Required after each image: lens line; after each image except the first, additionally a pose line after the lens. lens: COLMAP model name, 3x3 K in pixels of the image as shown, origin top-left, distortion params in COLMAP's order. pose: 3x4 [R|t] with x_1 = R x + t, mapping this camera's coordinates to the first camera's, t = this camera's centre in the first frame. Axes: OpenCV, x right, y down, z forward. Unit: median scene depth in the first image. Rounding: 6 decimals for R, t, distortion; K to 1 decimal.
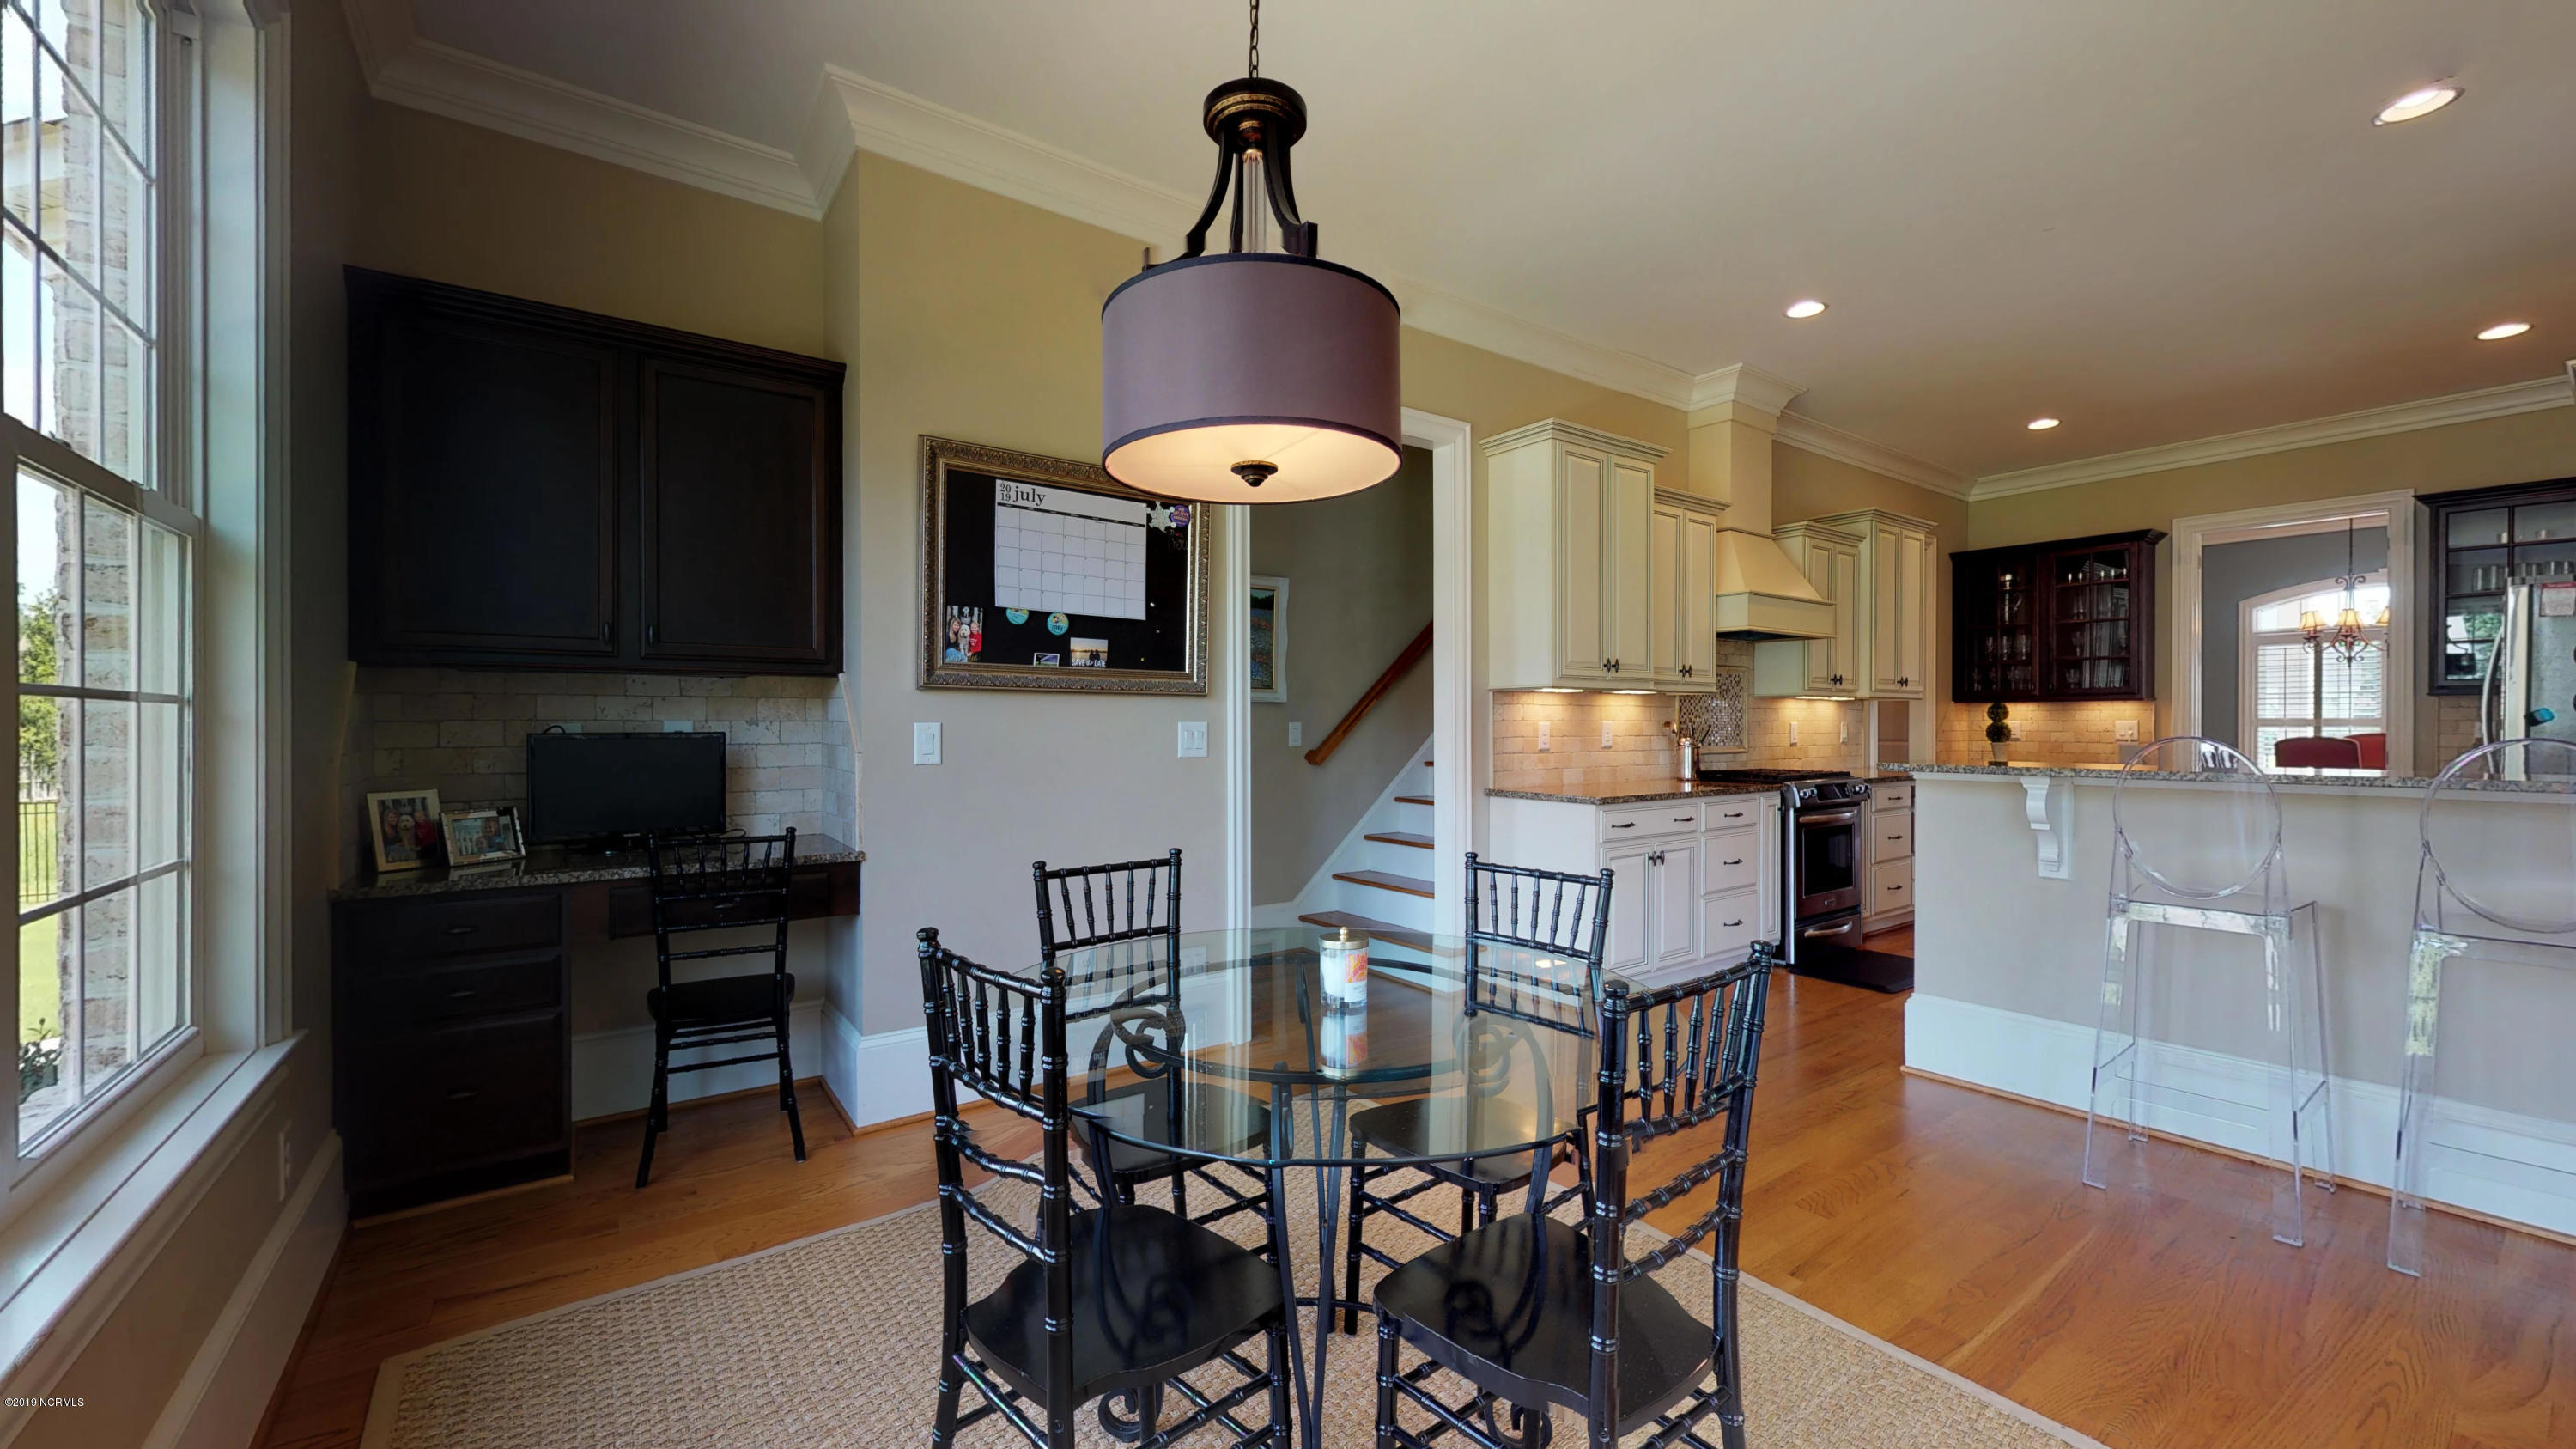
lens RADIAL K [[986.0, 0, 1292.7], [0, 986.0, 732.6], [0, 0, 1]] dist [0.001852, -0.000170]
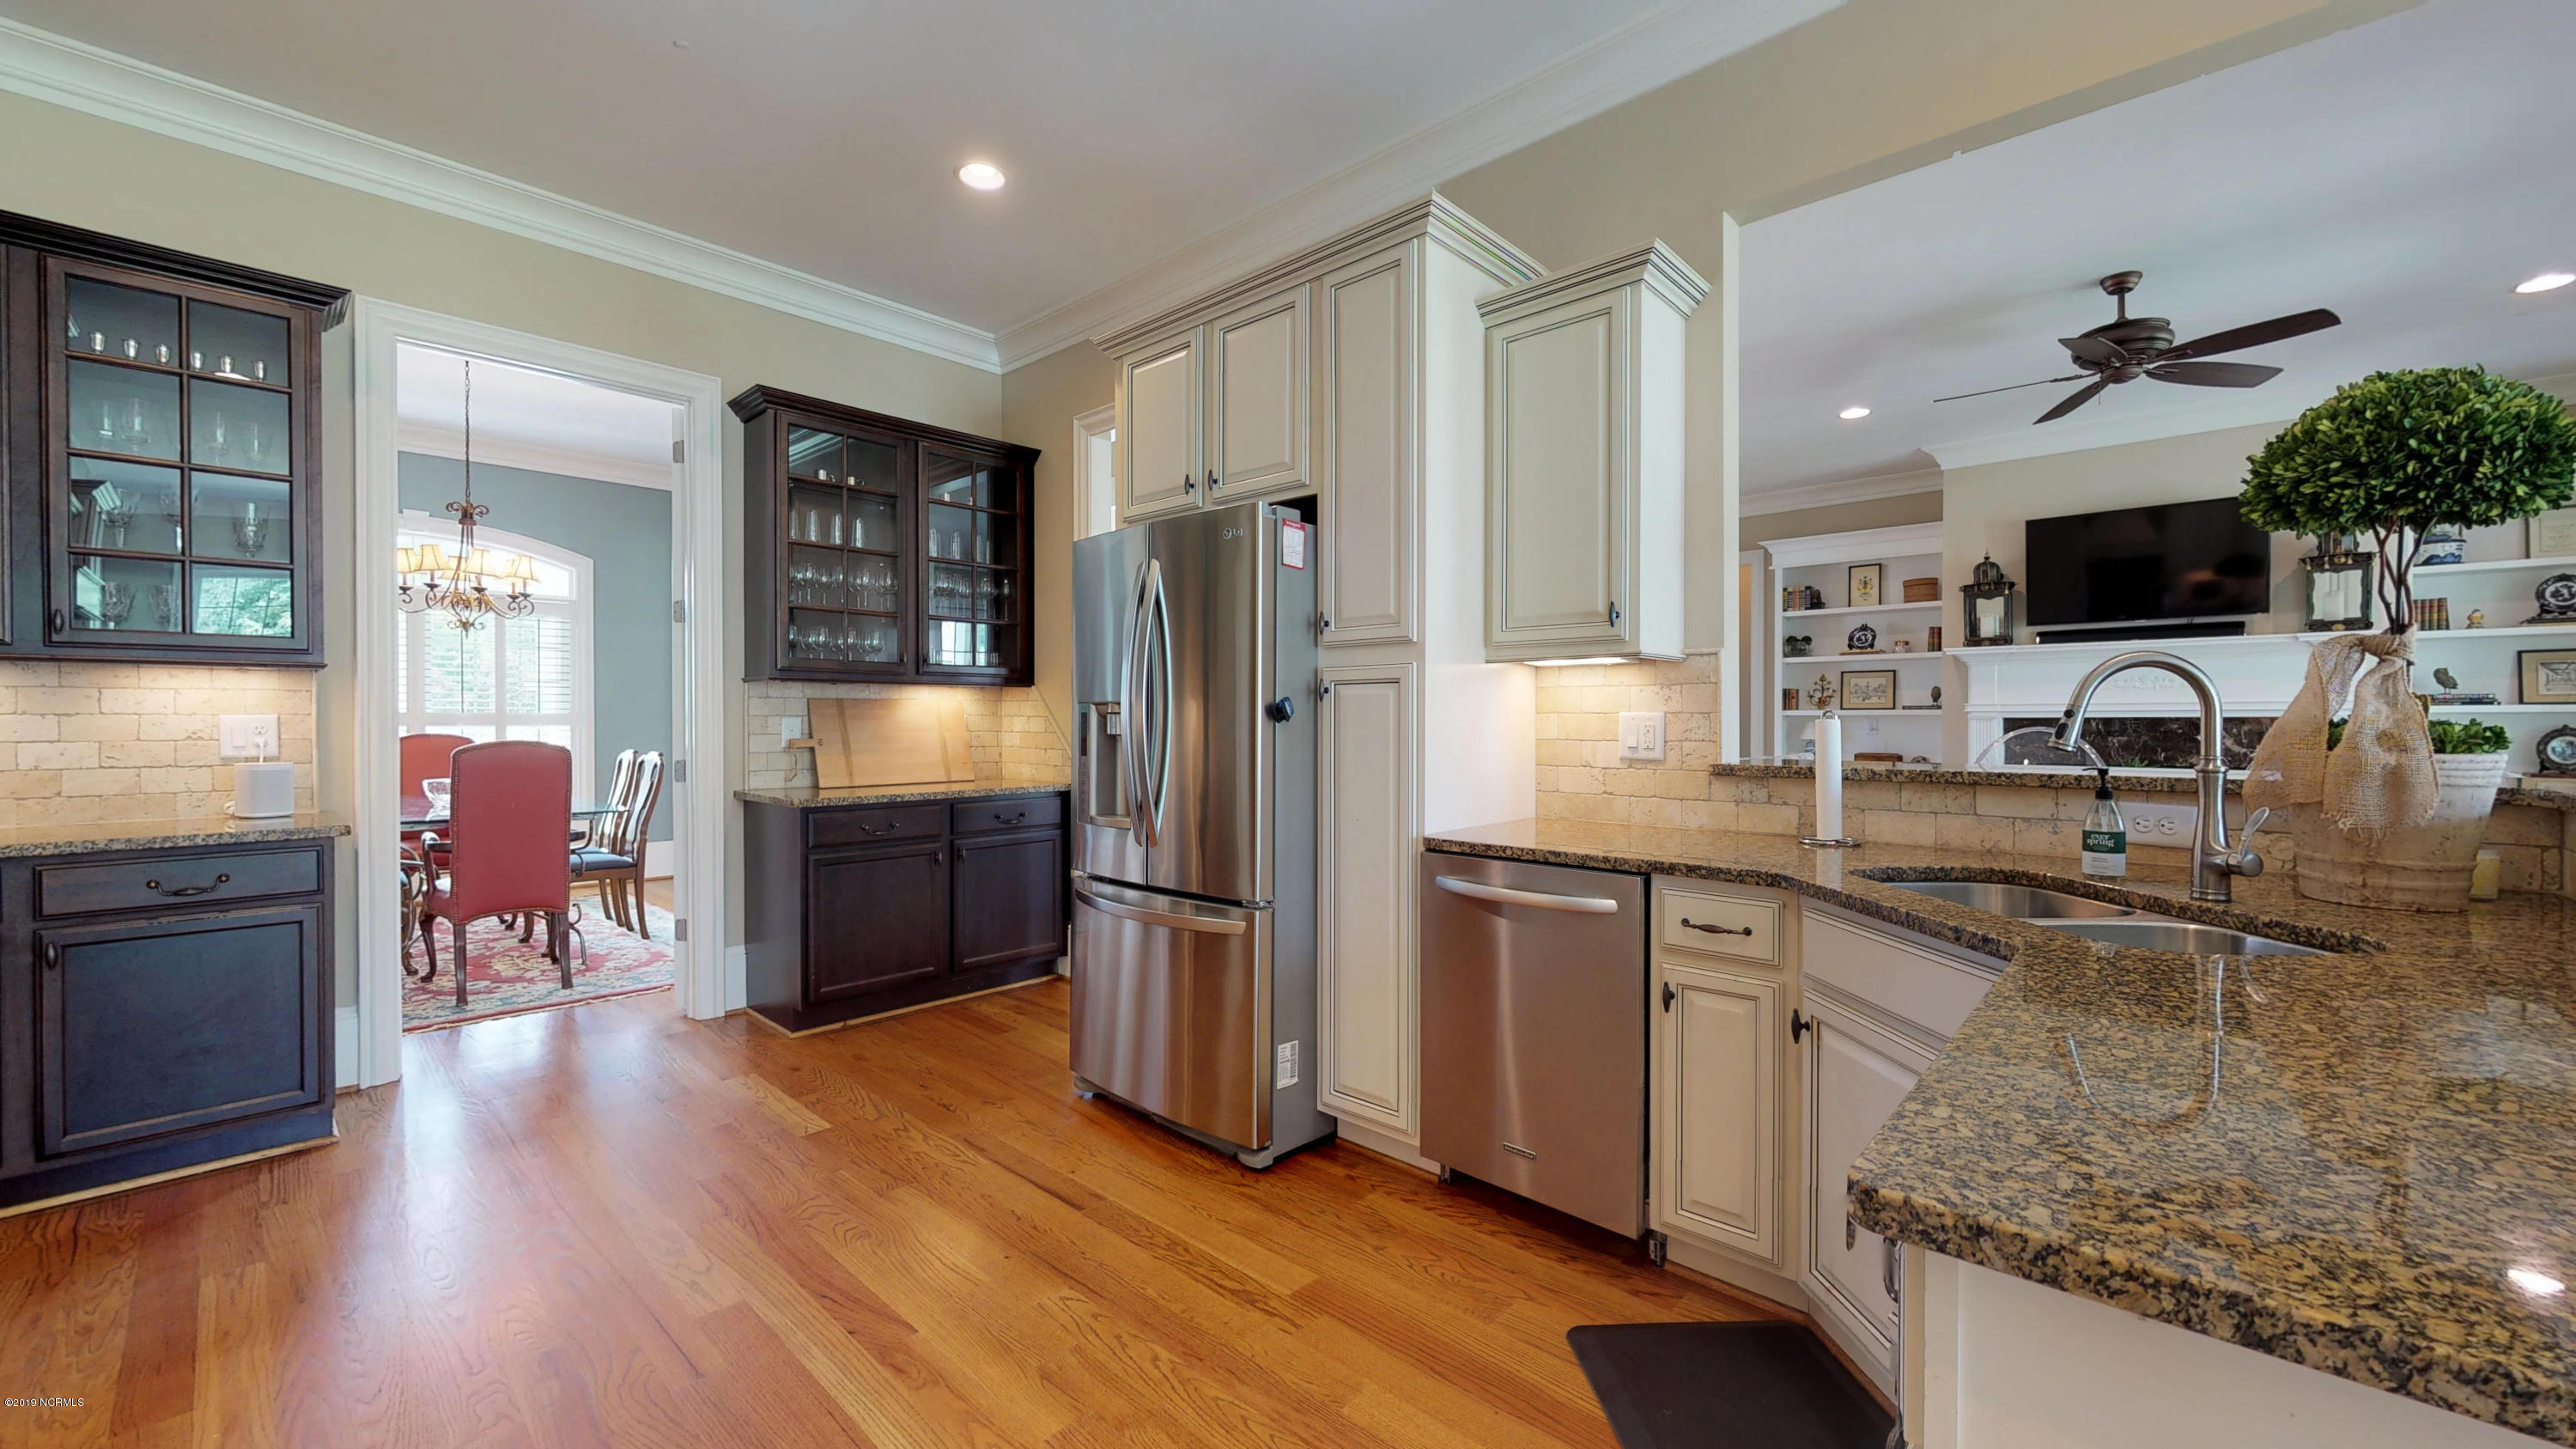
lens RADIAL K [[986.0, 0, 1284.1], [0, 986.0, 726.6], [0, 0, 1]] dist [0.001852, -0.000170]
pose [[-0.193696, -0.005274, 0.981047, 0.309804], [0.010523, 0.999917, 0.007453, -0.004864], [-0.981005, 0.011767, -0.193625, 0.607407]]
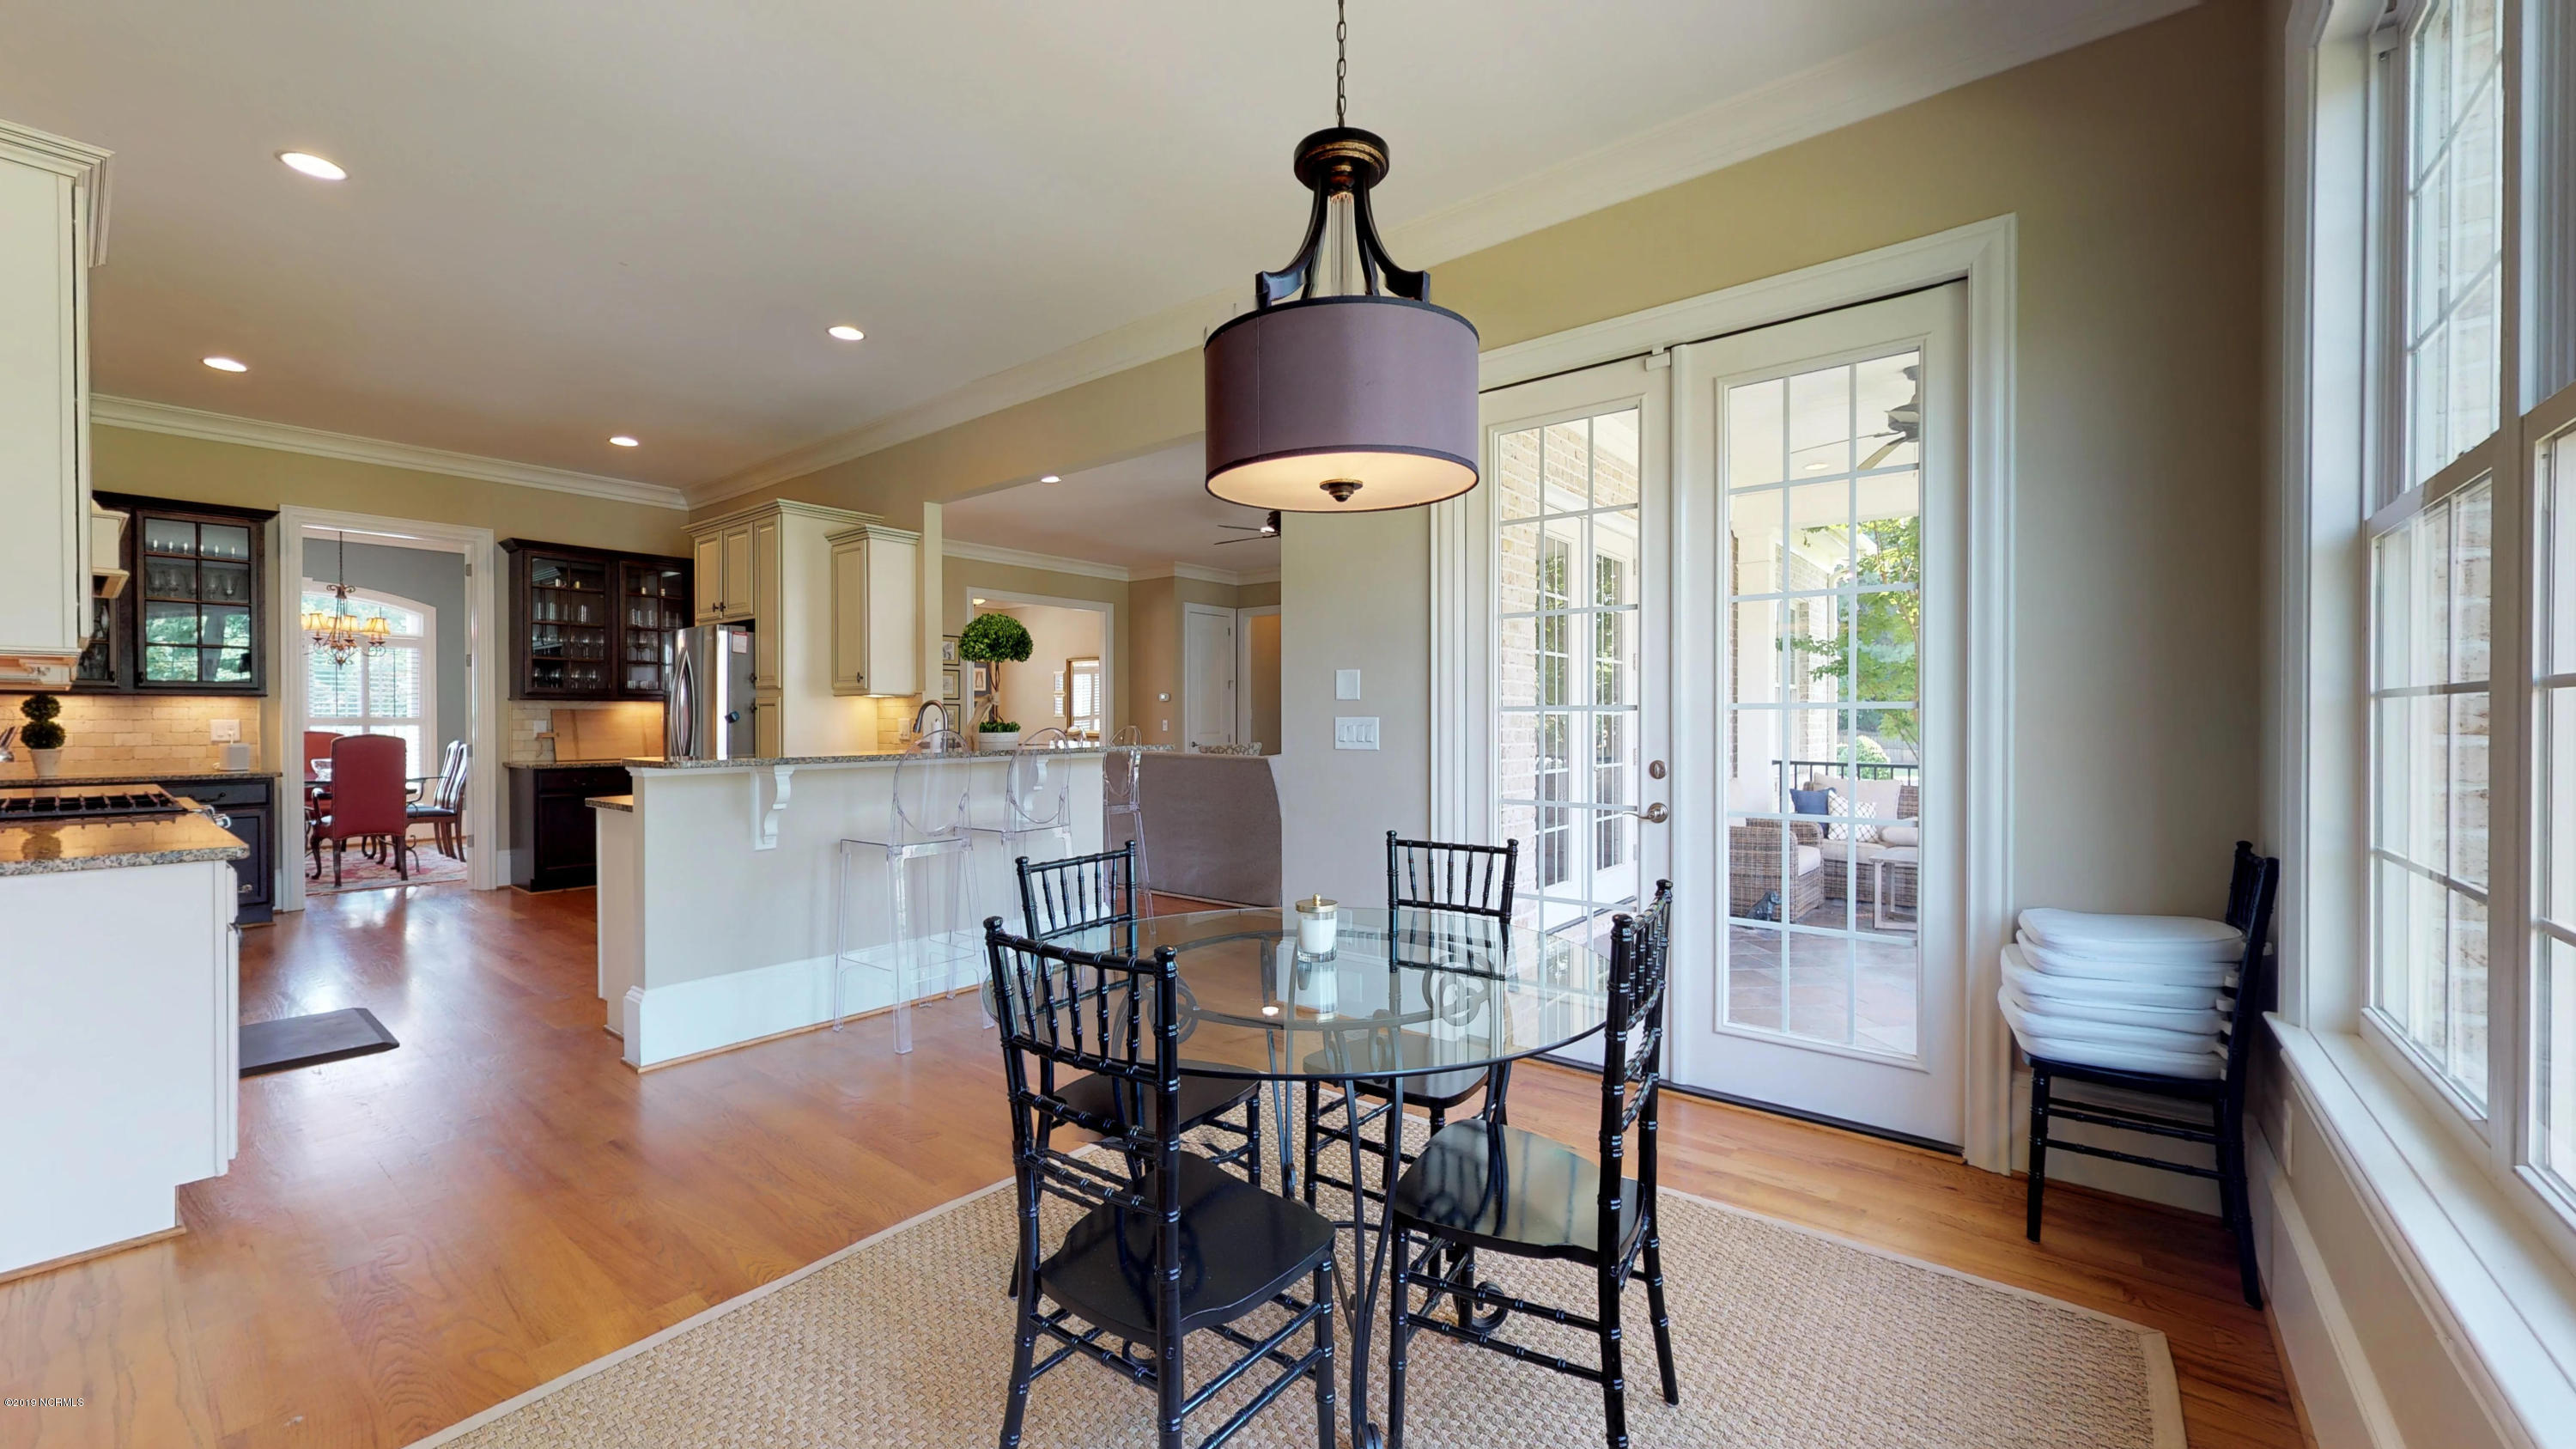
lens RADIAL K [[986.0, 0, 1281.2], [0, 986.0, 726.0], [0, 0, 1]] dist [0.001852, -0.000170]
pose [[-0.262461, -0.002268, 0.964940, -0.241983], [0.011545, 0.999918, 0.005491, -0.000270], [-0.964874, 0.012581, -0.262413, 0.310806]]
